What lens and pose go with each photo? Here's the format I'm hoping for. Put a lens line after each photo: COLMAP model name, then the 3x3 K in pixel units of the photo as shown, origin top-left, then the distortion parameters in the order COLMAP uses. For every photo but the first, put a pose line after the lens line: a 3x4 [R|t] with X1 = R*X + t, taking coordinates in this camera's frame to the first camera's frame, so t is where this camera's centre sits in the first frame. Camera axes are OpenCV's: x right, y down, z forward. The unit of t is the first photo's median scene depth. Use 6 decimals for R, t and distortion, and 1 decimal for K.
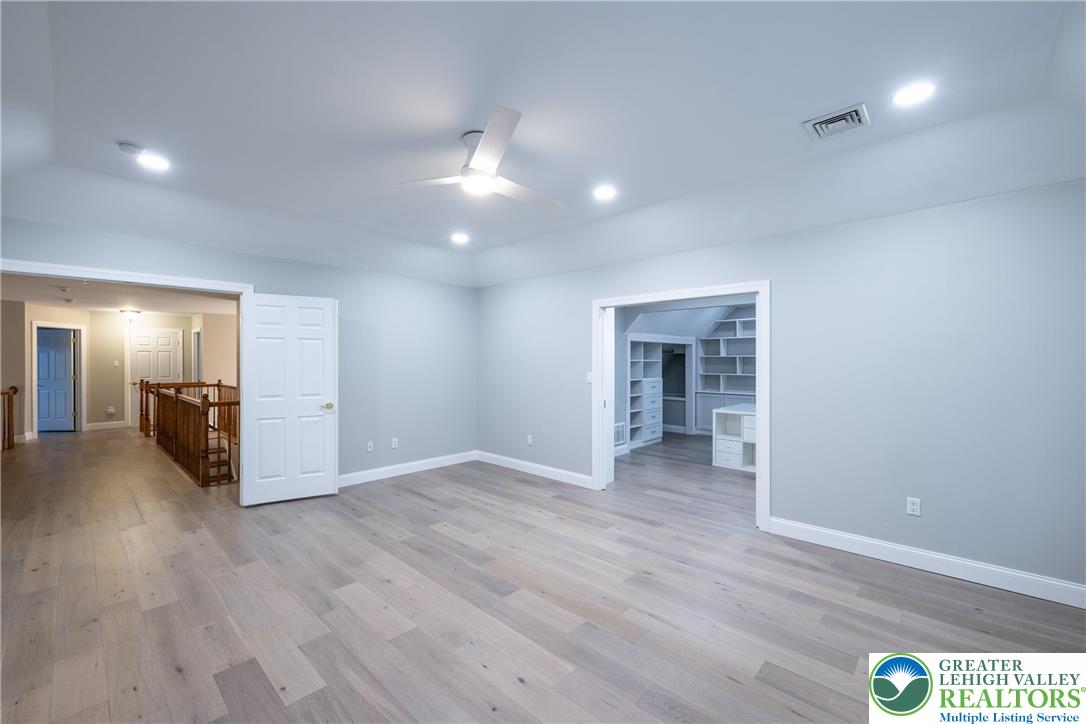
lens RADIAL K [[434.3, 0, 543.8], [0, 434.3, 361.9], [0, 0, 1]] dist [-0.000363, -0.000248]
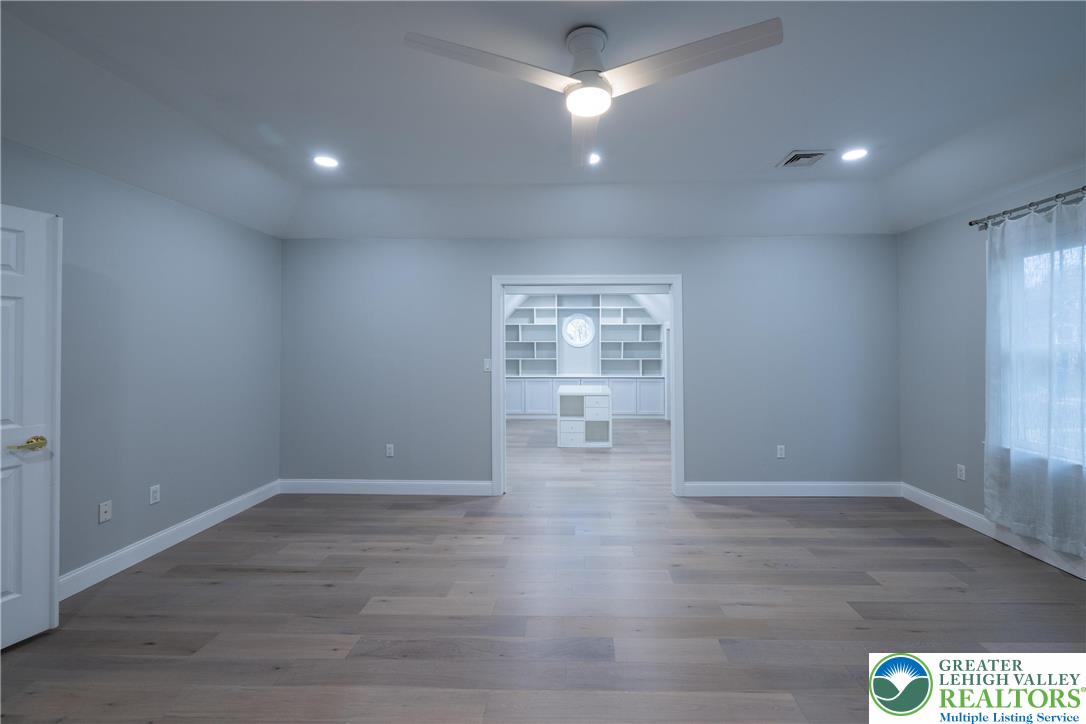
lens RADIAL K [[434.3, 0, 563.8], [0, 434.3, 339.7], [0, 0, 1]] dist [-0.000363, -0.000248]
pose [[0.751284, 0.008309, 0.659926, -0.358740], [0.004073, 0.999843, -0.017226, 0.000710], [-0.659966, 0.015629, 0.751133, 0.264189]]
